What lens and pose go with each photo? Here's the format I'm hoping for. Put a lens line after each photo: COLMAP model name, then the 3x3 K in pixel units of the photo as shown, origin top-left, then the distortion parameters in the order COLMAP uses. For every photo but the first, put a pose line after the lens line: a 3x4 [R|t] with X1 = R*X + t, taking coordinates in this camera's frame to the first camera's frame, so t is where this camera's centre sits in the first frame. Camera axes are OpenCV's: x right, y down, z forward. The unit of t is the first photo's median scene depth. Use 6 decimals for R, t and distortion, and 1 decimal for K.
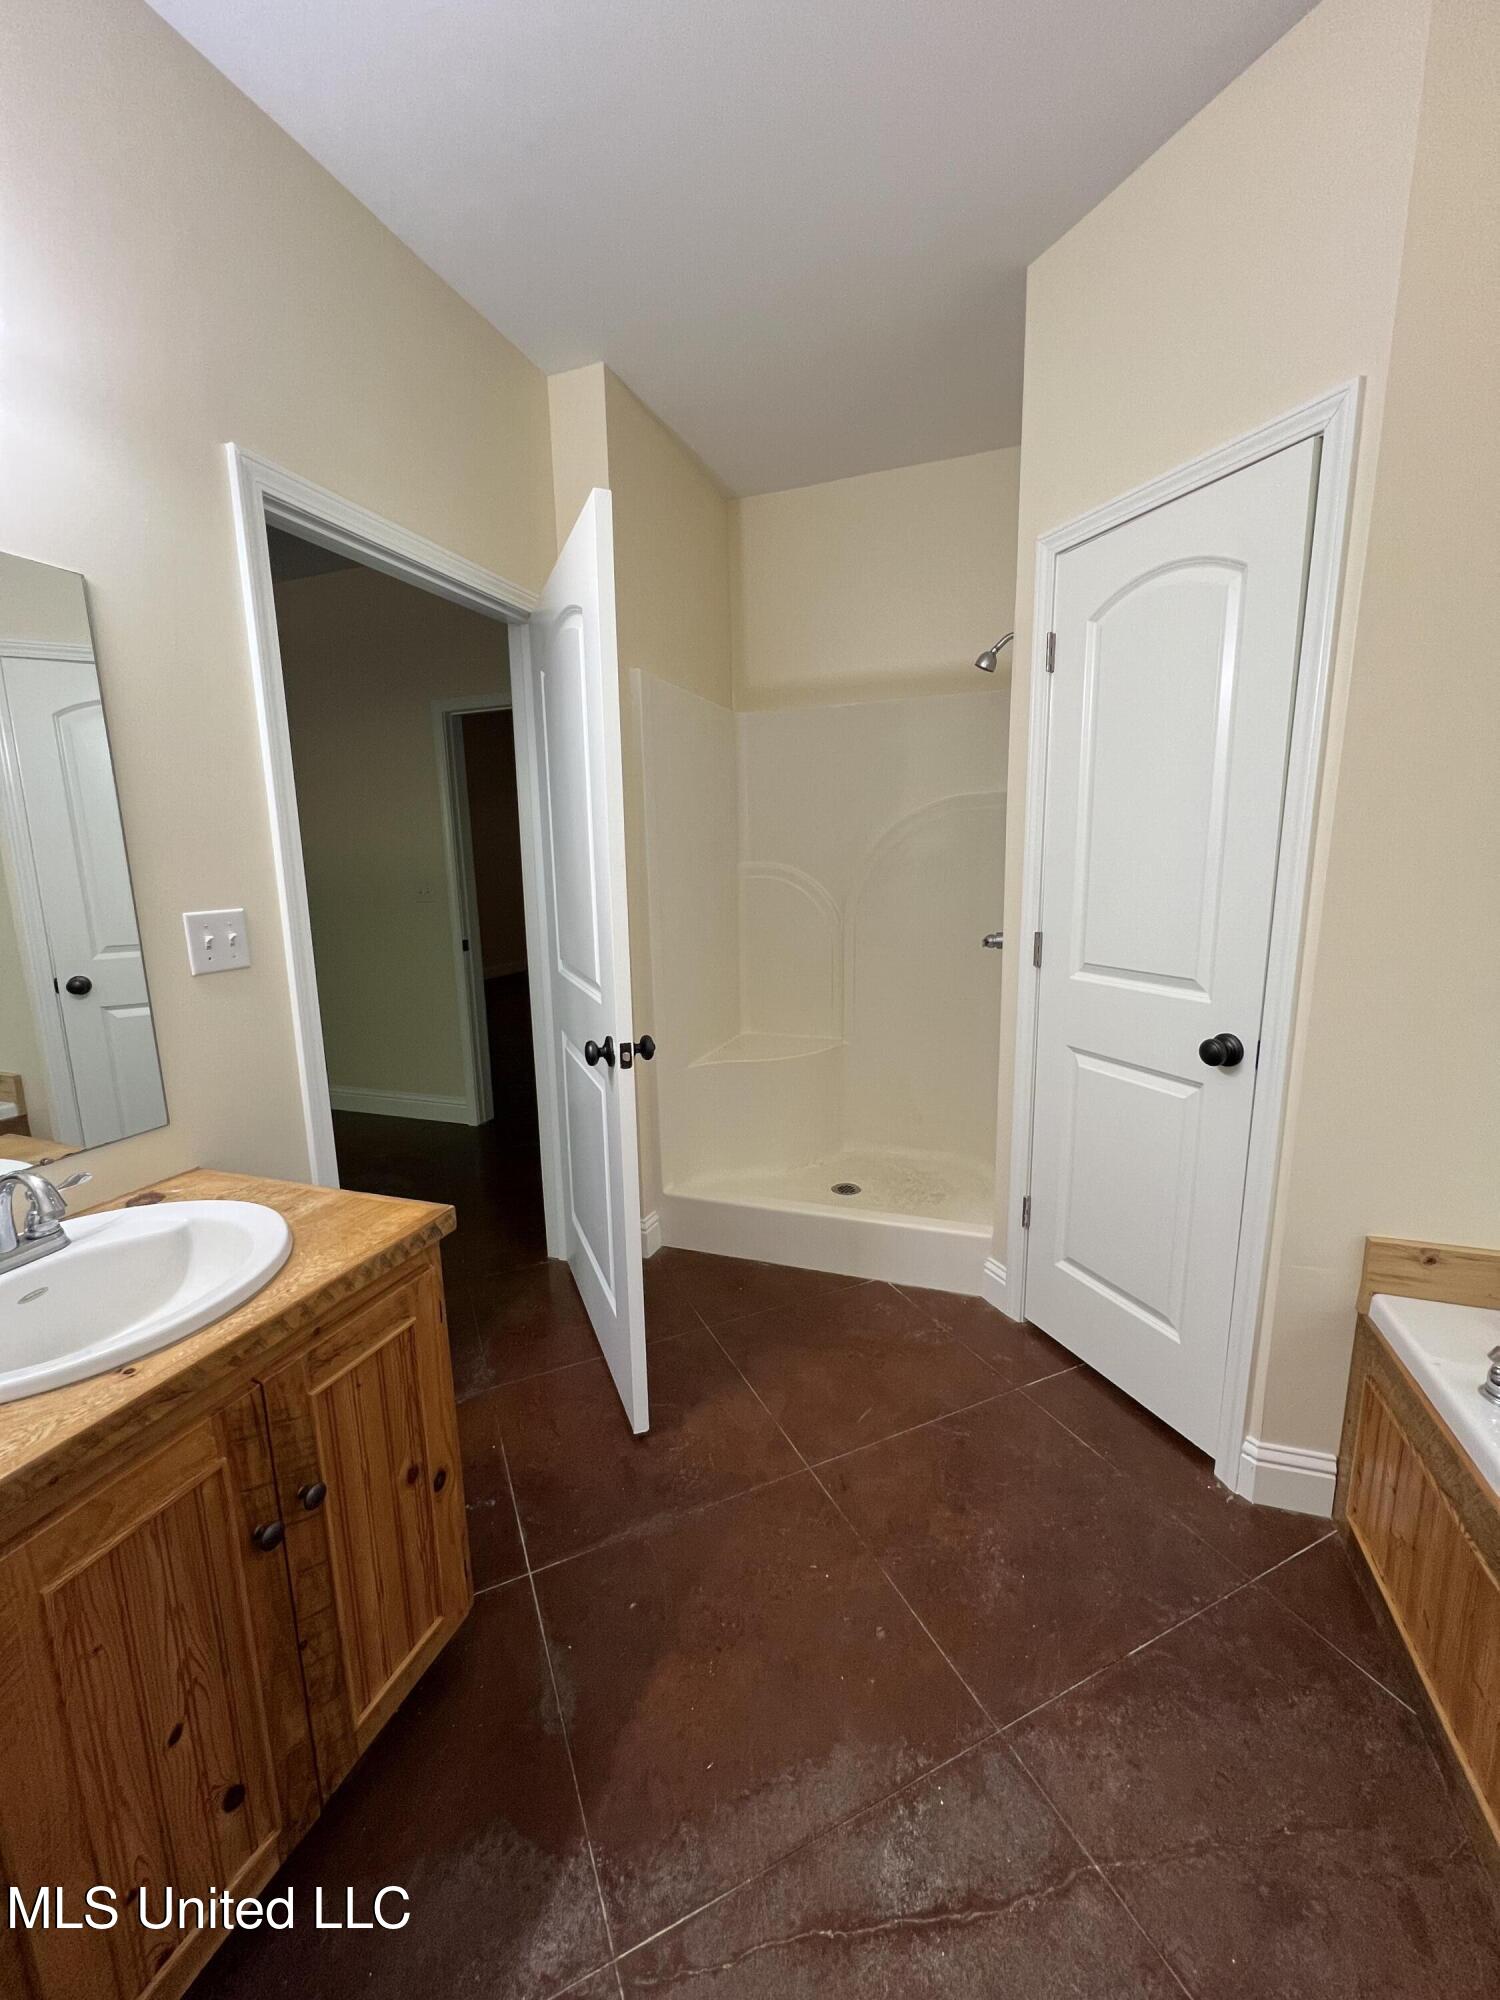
lens RADIAL K [[798.9, 0, 750.0], [0, 798.9, 1000.0], [0, 0, 1]] dist [-0.001022, -0.000136]
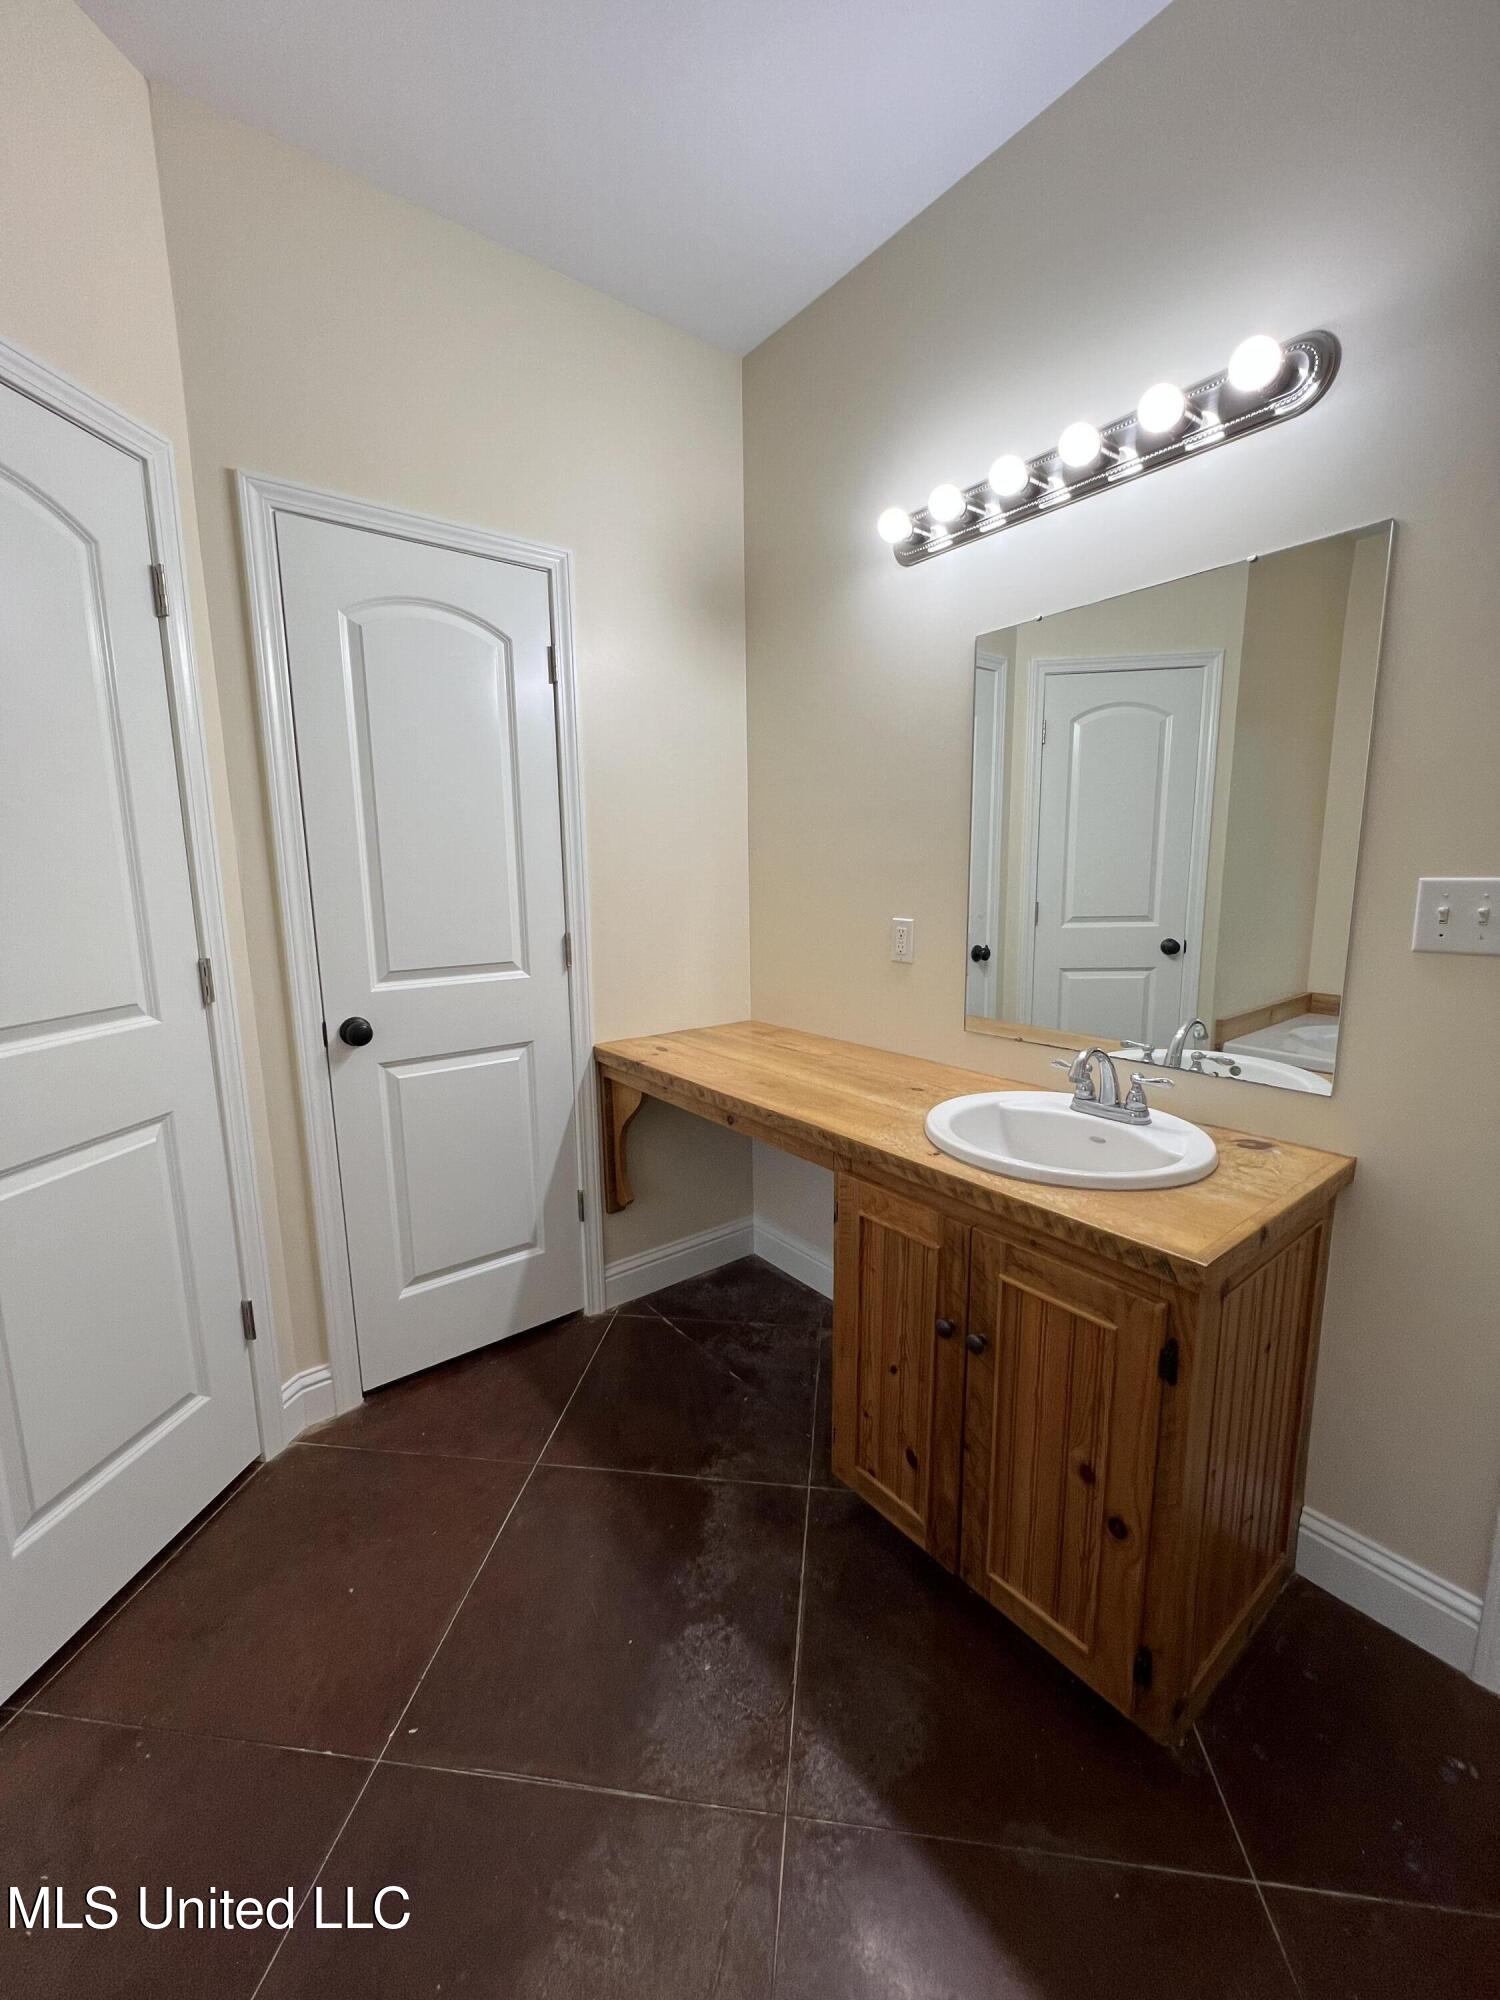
lens RADIAL K [[798.9, 0, 750.0], [0, 798.9, 1000.0], [0, 0, 1]] dist [-0.001022, -0.000136]
pose [[-0.527796, 0.169656, -0.832255, 0.547479], [-0.126784, 0.953134, 0.274701, -0.169842], [0.839856, 0.250503, -0.481551, 1.119991]]
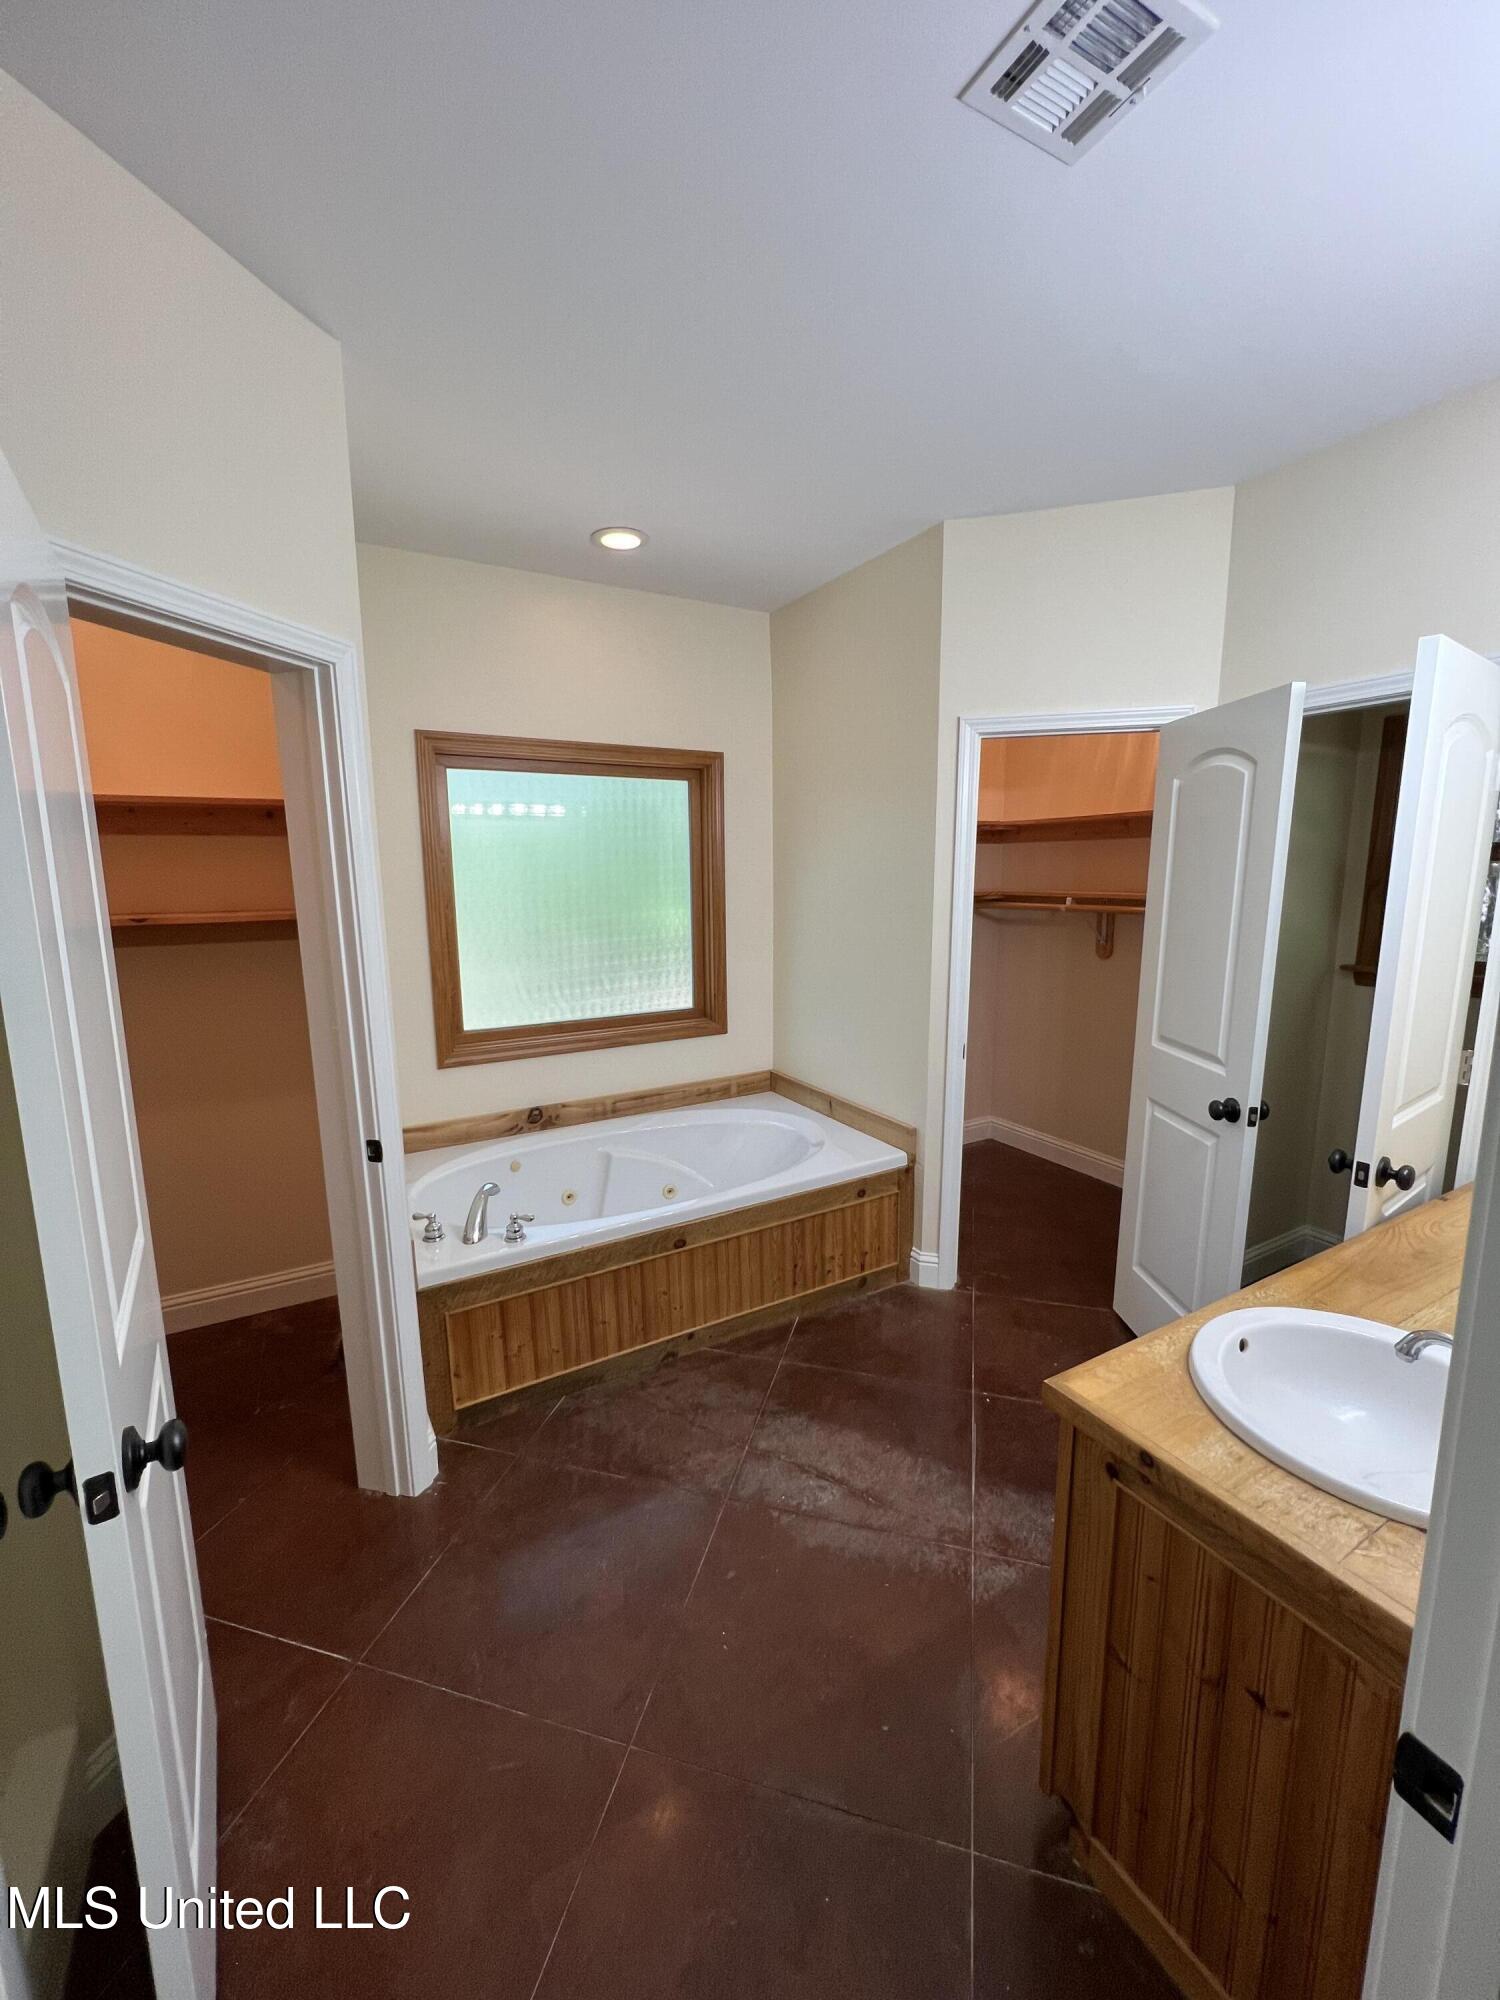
lens RADIAL K [[798.9, 0, 750.0], [0, 798.9, 1000.0], [0, 0, 1]] dist [-0.001022, -0.000136]
pose [[-0.763784, -0.079618, 0.640543, -0.818742], [0.134247, 0.951069, 0.278291, -0.609287], [-0.631358, 0.298545, -0.715722, 2.142638]]
